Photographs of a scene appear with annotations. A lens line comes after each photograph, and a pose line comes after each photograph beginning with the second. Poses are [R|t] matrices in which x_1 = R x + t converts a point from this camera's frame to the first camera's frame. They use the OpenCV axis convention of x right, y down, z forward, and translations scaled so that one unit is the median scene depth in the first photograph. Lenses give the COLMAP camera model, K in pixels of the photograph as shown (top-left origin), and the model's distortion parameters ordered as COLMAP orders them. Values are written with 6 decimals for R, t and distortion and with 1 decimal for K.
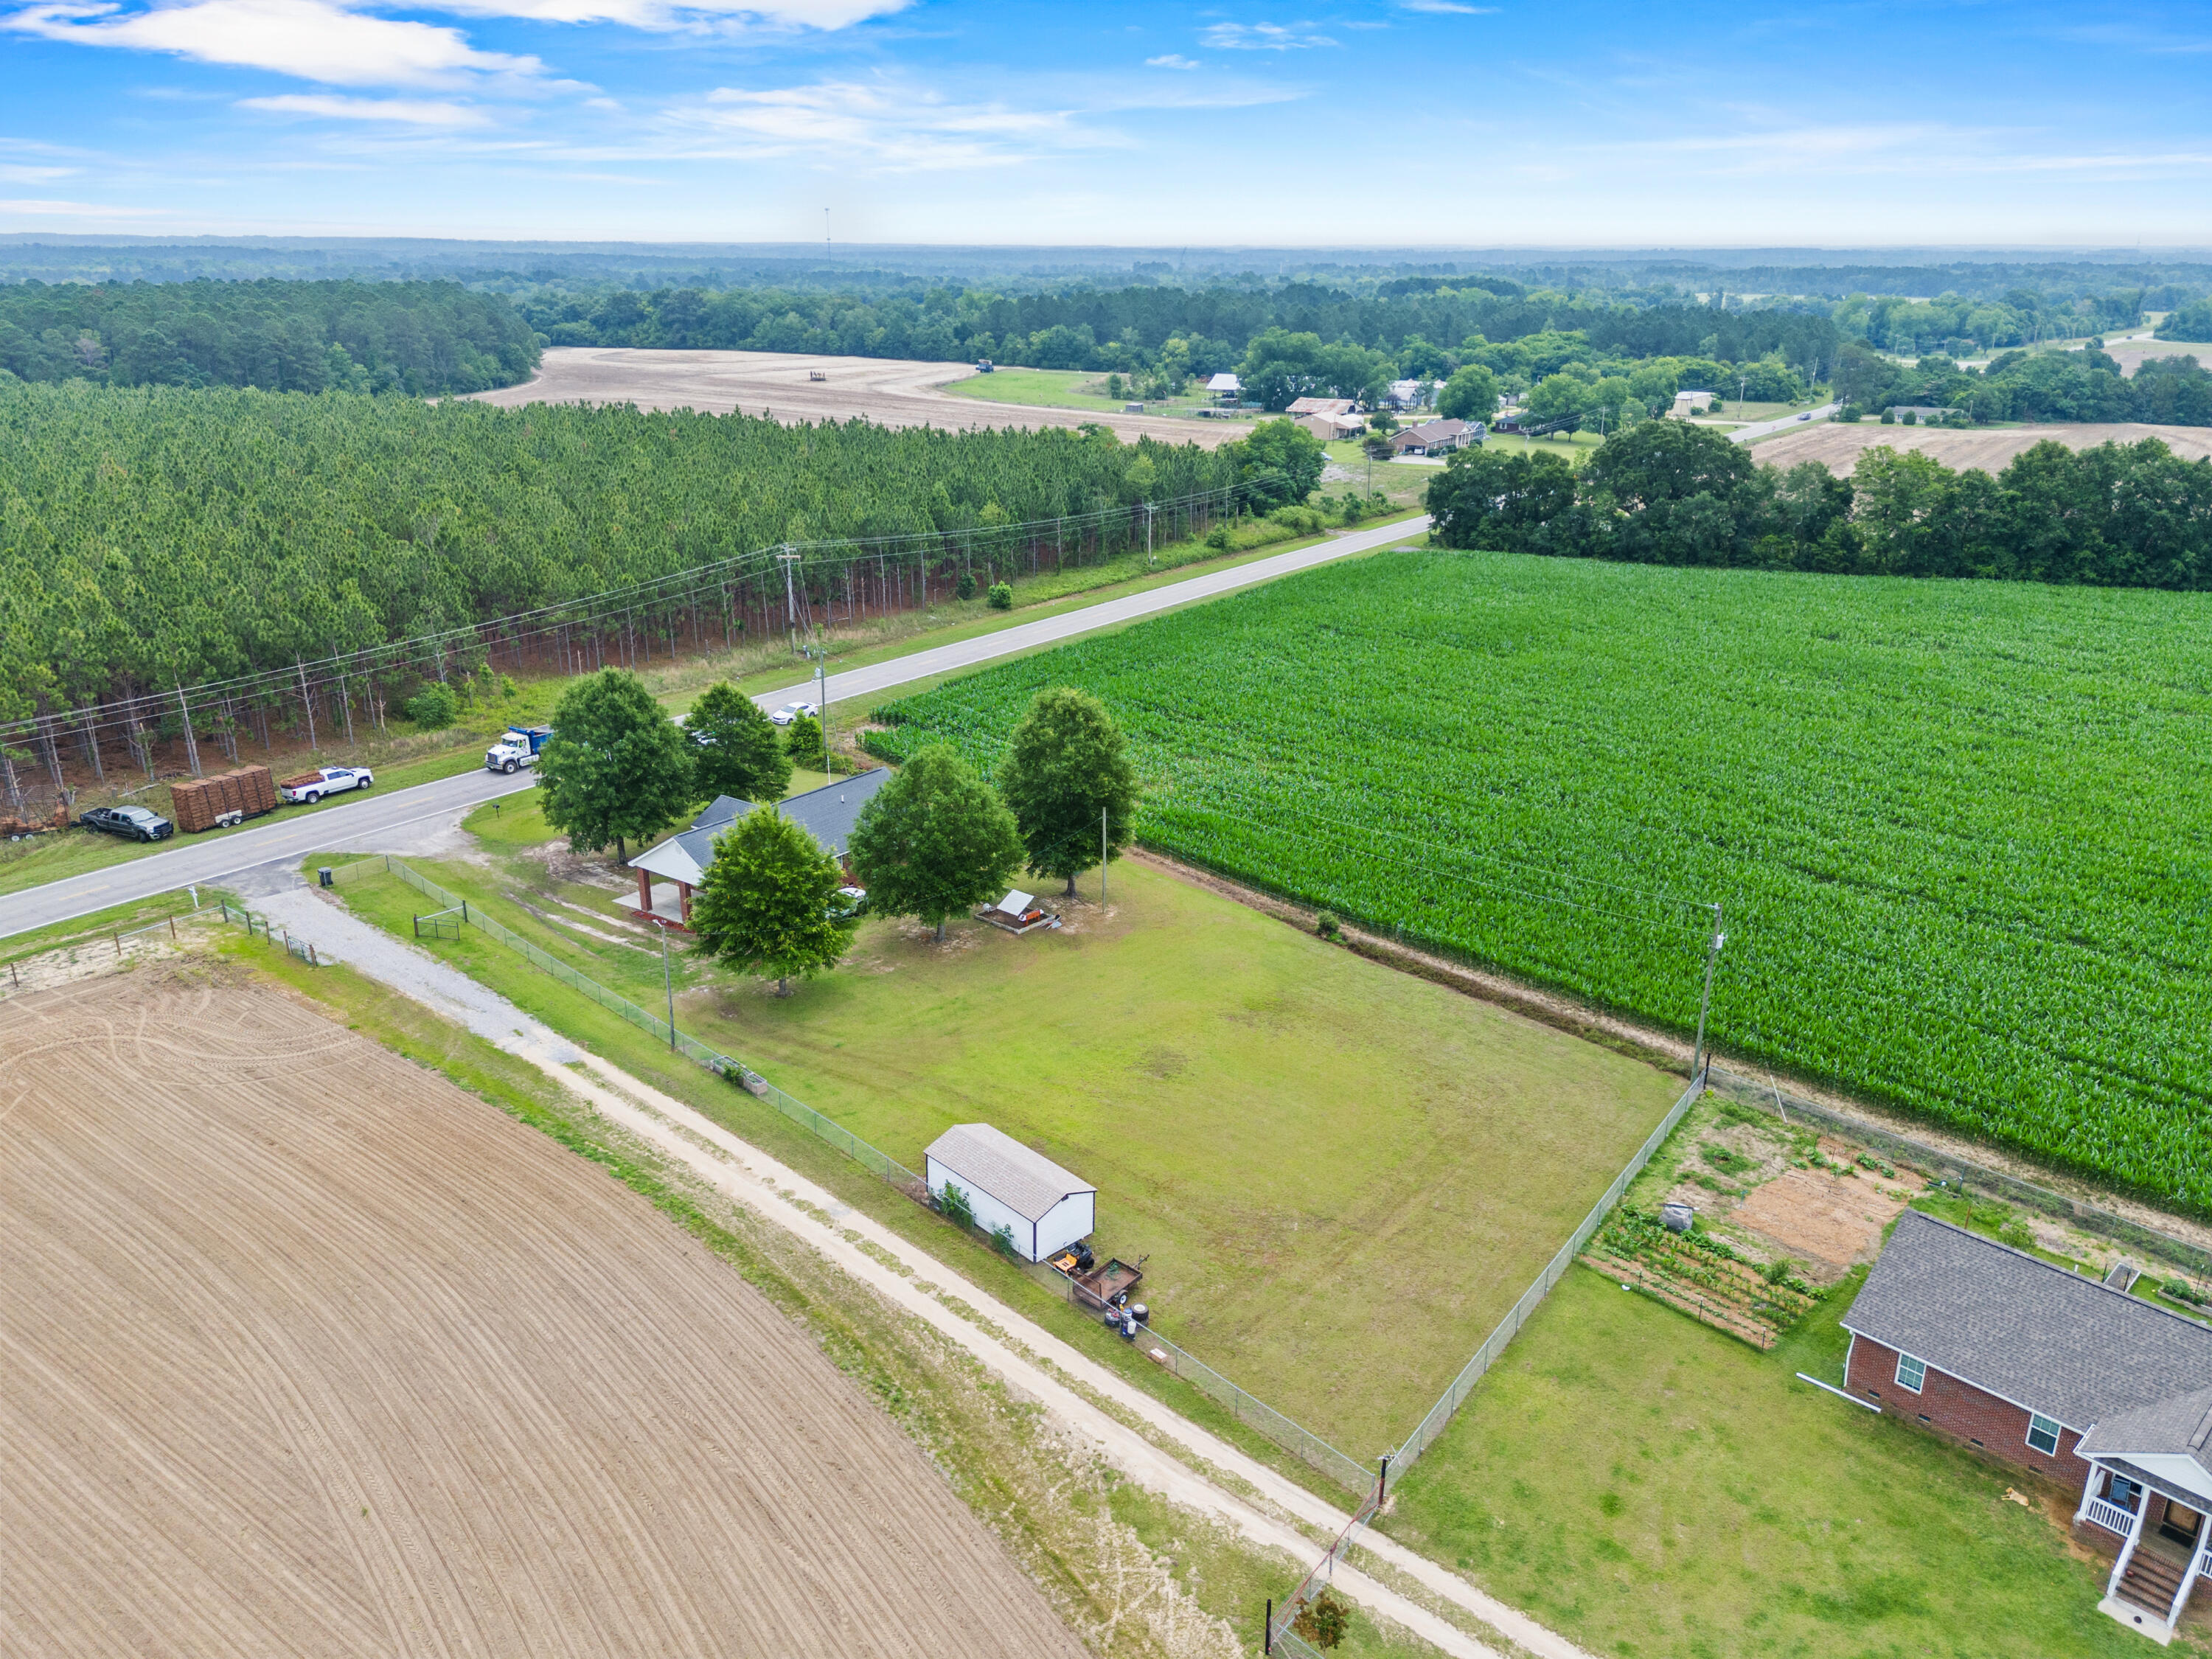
lens RADIAL K [[1629.7, 0, 1112.1], [0, 1629.7, 853.0], [0, 0, 1]] dist [0.062418, -0.055556]
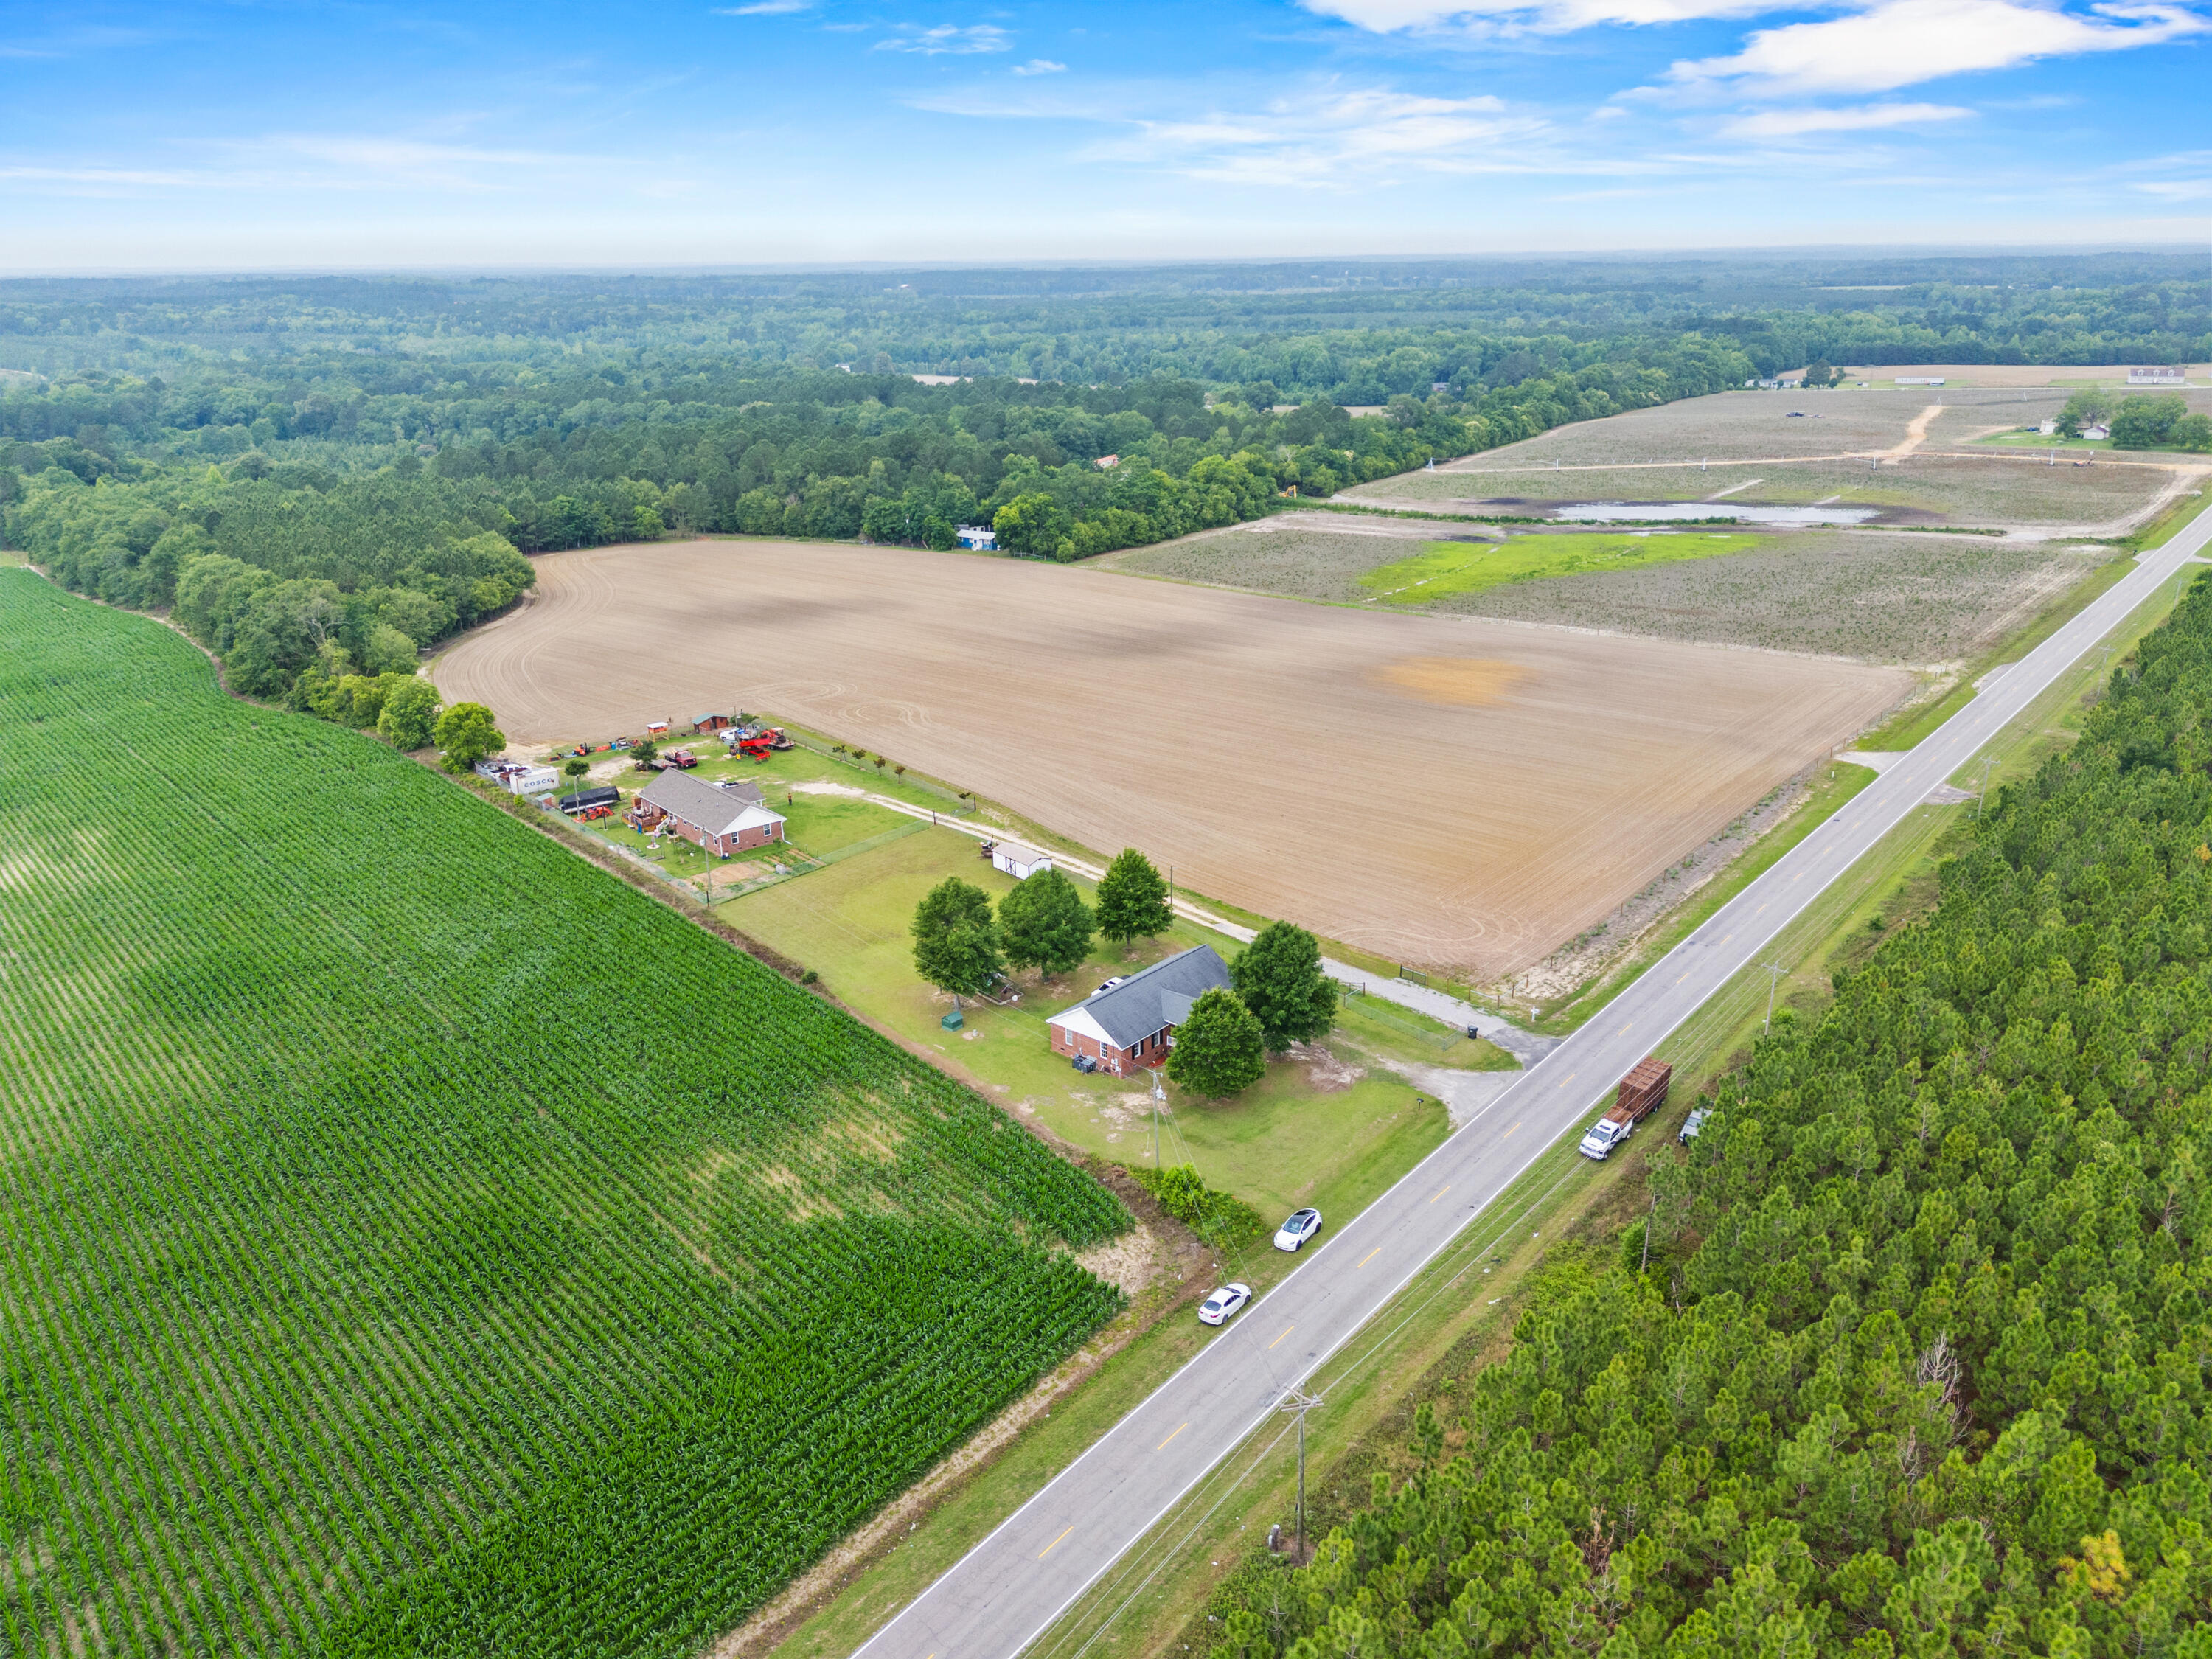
lens RADIAL K [[1629.7, 0, 1116.5], [0, 1629.7, 818.7], [0, 0, 1]] dist [0.062418, -0.055556]
pose [[-0.997758, -0.014589, 0.065318, -0.303669], [0.030178, 0.773039, 0.633640, -1.199171], [-0.059738, 0.634190, -0.770866, 2.315528]]
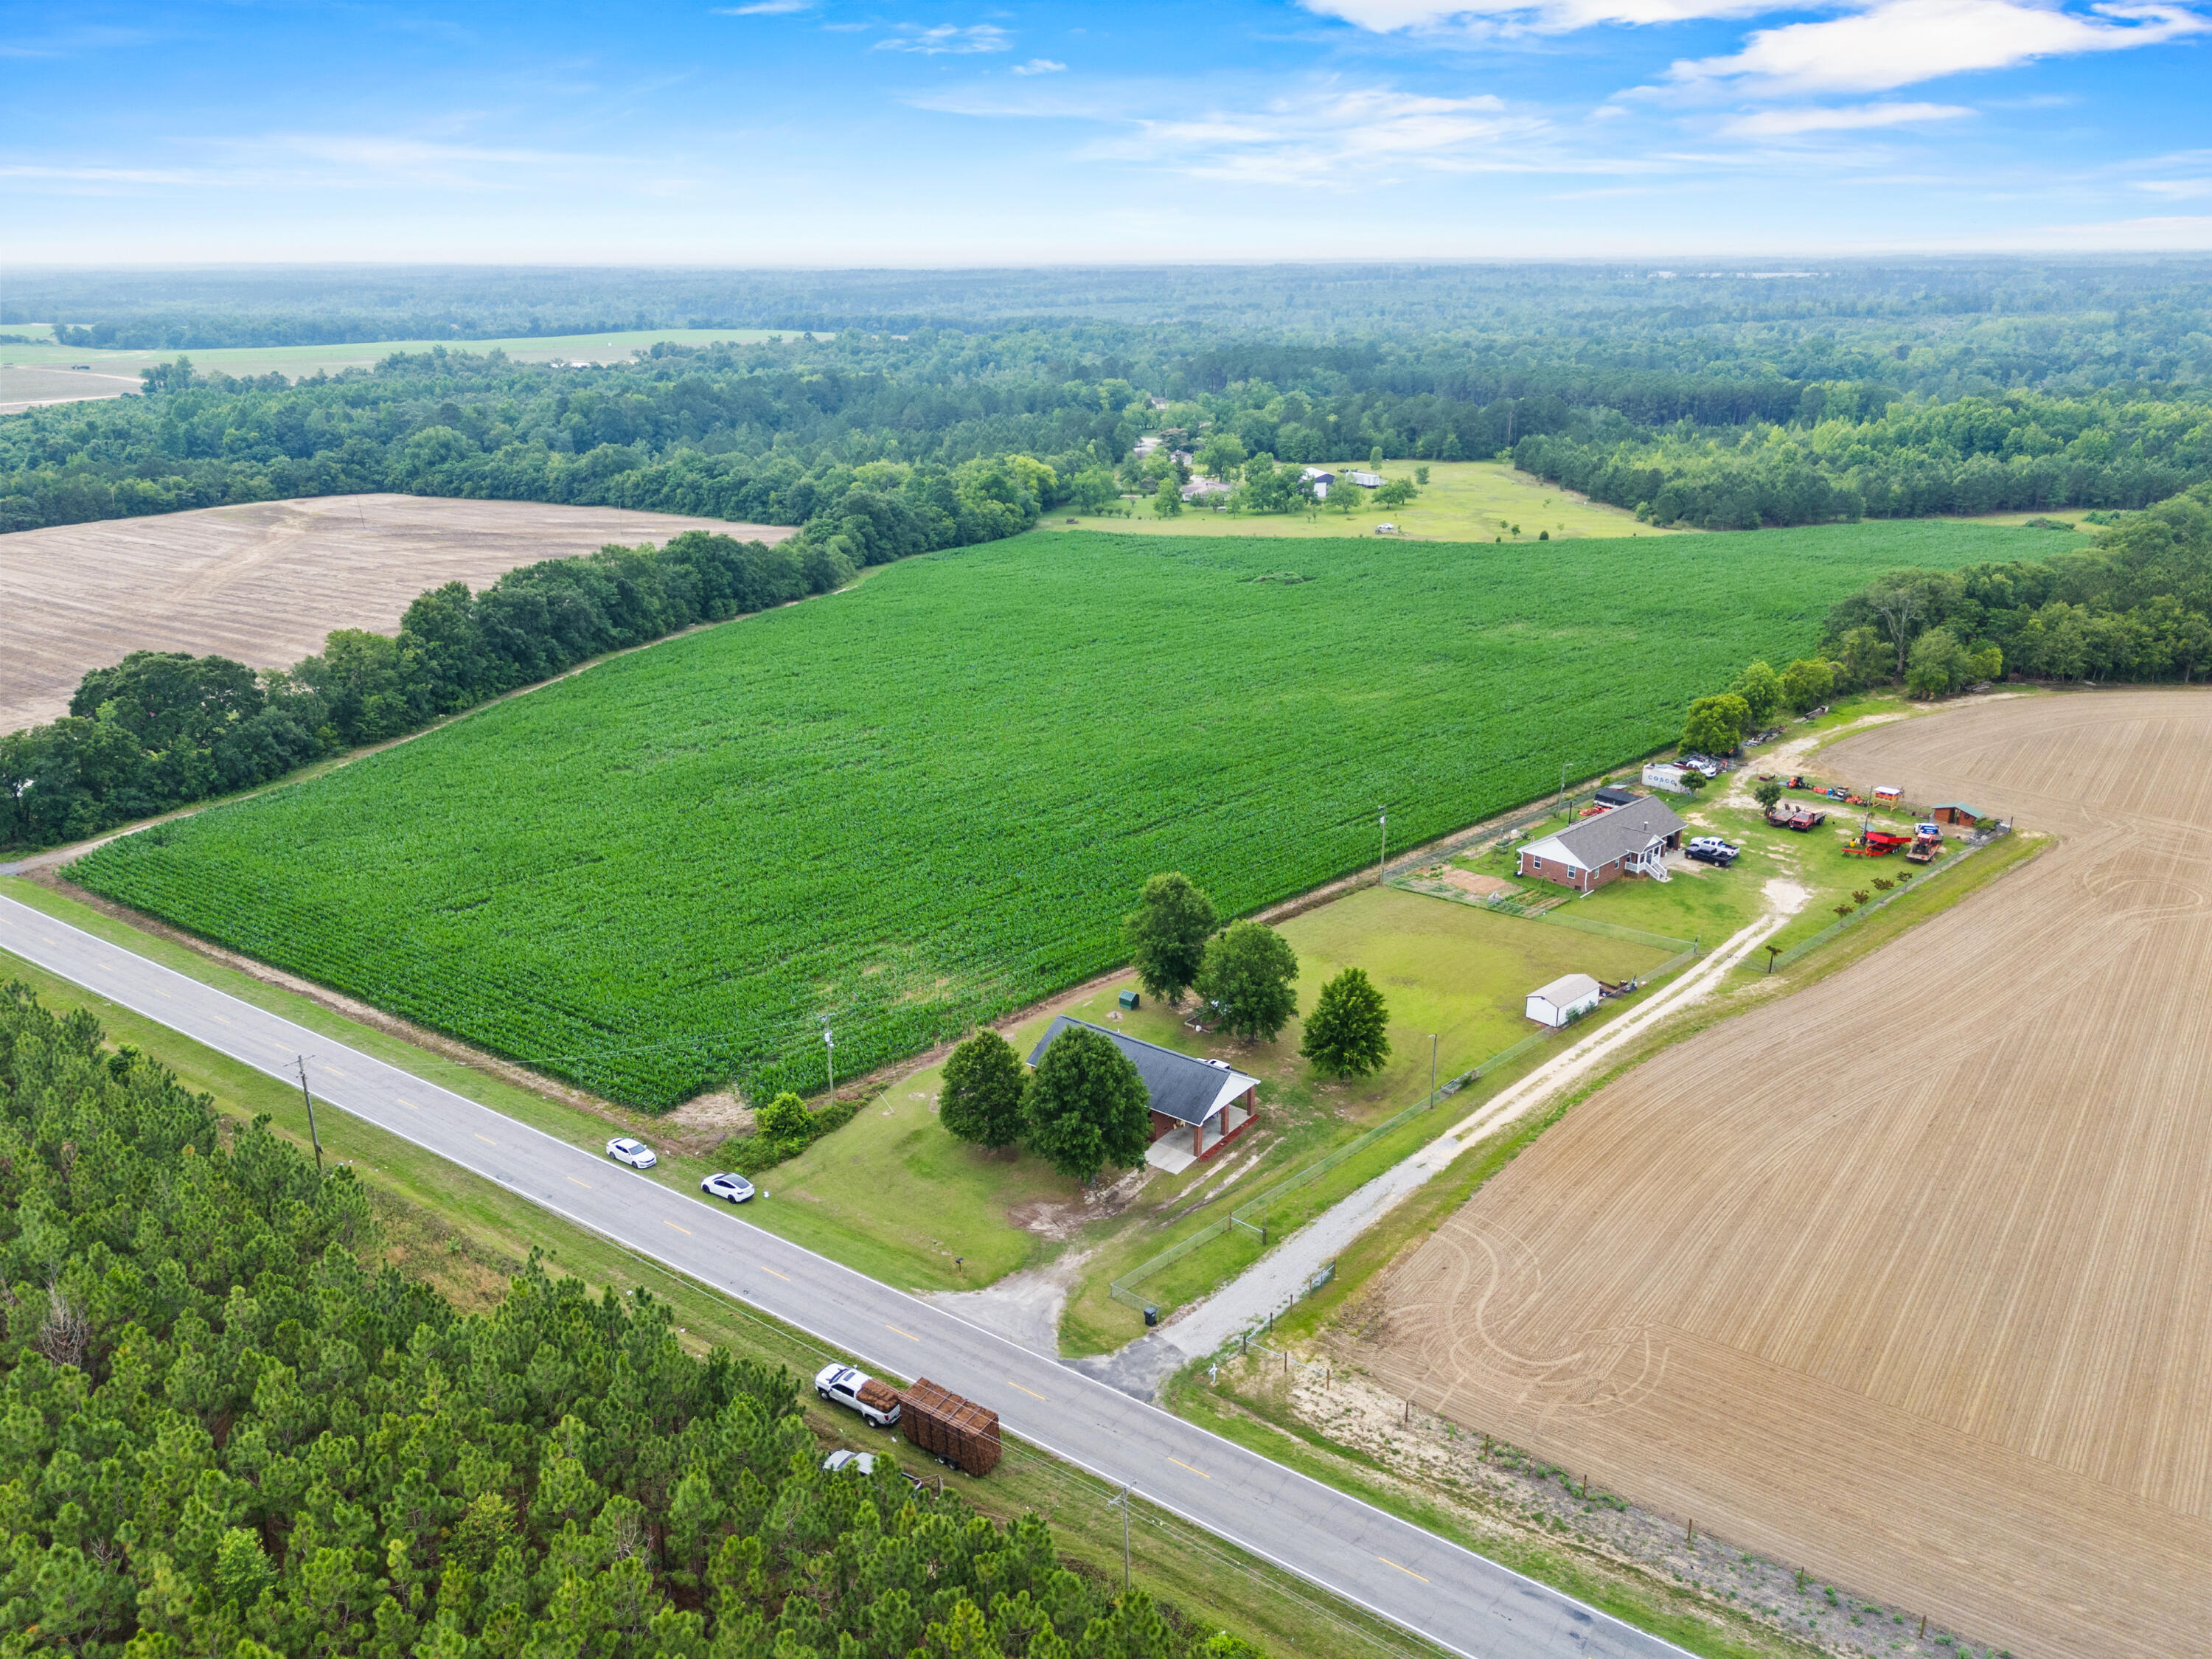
lens RADIAL K [[1629.7, 0, 1121.7], [0, 1629.7, 839.7], [0, 0, 1]] dist [0.062418, -0.055556]
pose [[0.001830, -0.342176, 0.939634, -1.572356], [0.354452, 0.878851, 0.319351, -0.686207], [-0.935072, 0.332471, 0.122893, 0.919274]]
